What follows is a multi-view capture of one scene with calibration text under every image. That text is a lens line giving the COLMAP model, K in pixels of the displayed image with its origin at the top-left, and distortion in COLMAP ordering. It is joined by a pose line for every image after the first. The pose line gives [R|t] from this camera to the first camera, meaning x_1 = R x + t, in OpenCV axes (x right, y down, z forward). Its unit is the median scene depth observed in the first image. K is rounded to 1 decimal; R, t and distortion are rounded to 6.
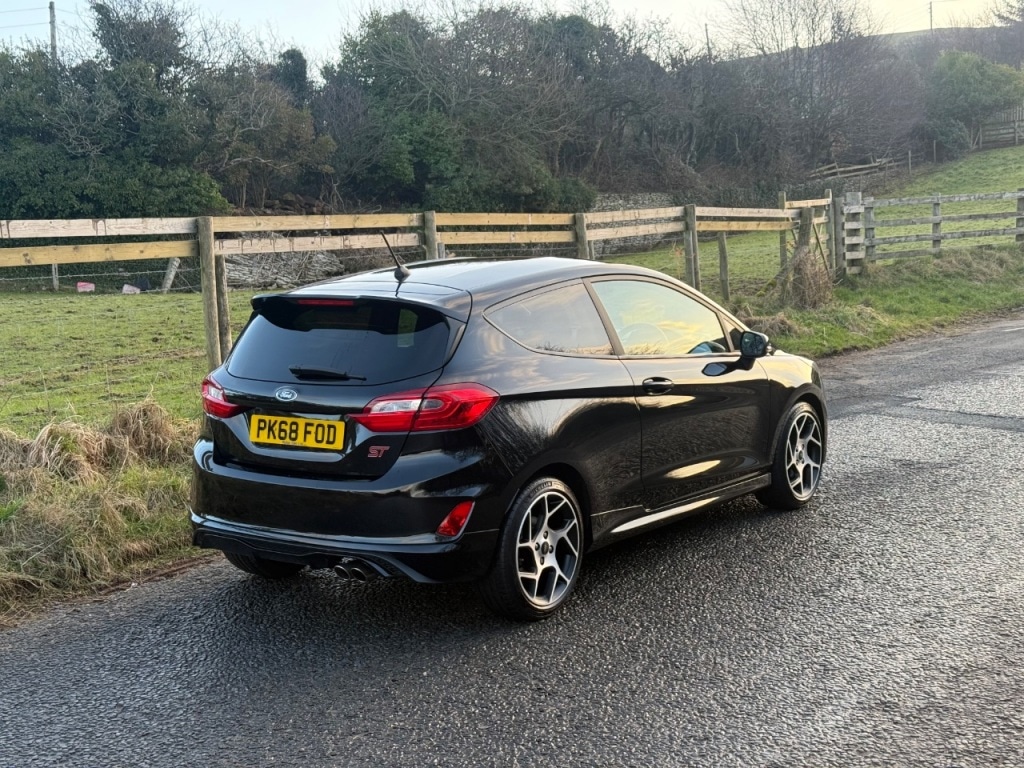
lens RADIAL K [[1420.7, 0, 503.0], [0, 1420.7, 381.7], [0, 0, 1]] dist [0.105542, 0.000000]
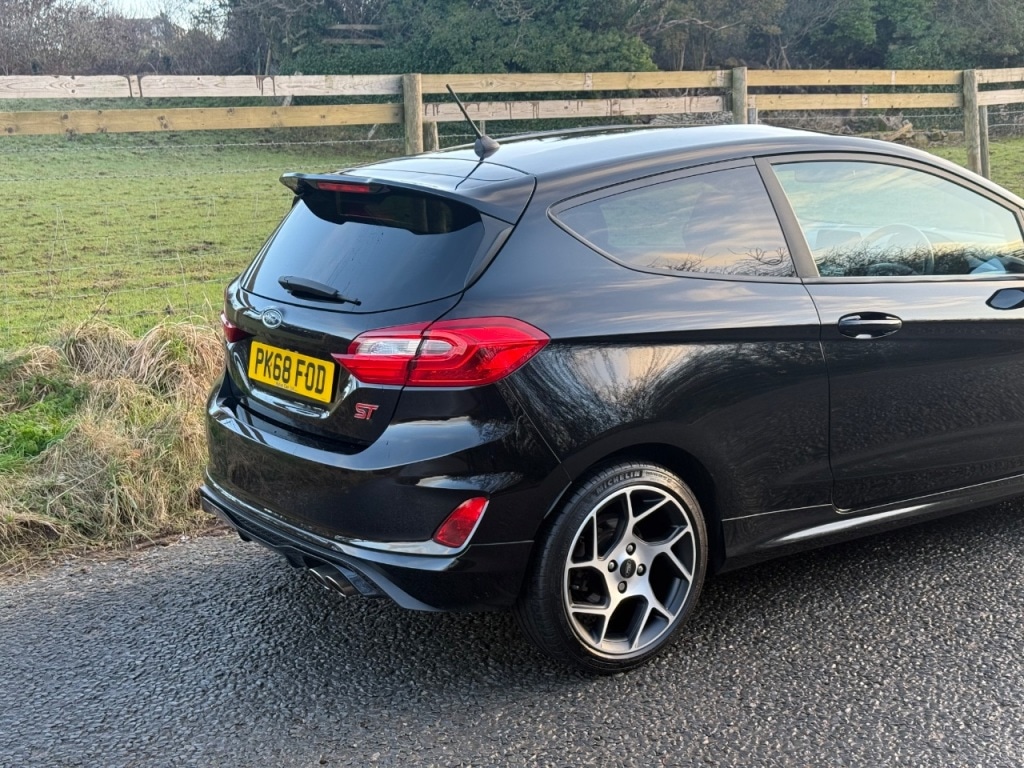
lens RADIAL K [[1420.7, 0, 513.2], [0, 1420.7, 385.7], [0, 0, 1]] dist [0.105542, 0.000000]
pose [[0.945133, 0.067353, -0.319667, 0.129145], [-0.038064, 0.994555, 0.097009, -0.020981], [0.324461, -0.079519, 0.942551, 0.253030]]
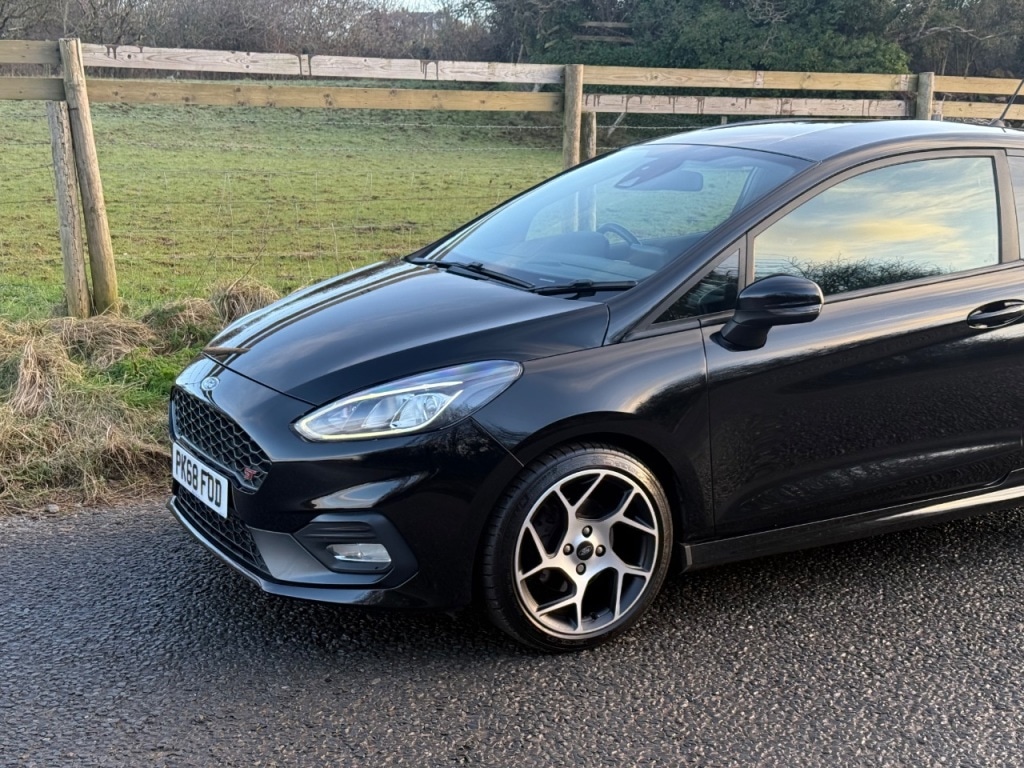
lens RADIAL K [[1420.7, 0, 509.0], [0, 1420.7, 390.4], [0, 0, 1]] dist [0.105542, 0.000000]
pose [[0.866597, 0.143633, -0.477890, 0.203291], [-0.101920, 0.988438, 0.112263, -0.017378], [0.488489, -0.048580, 0.871217, 0.256709]]
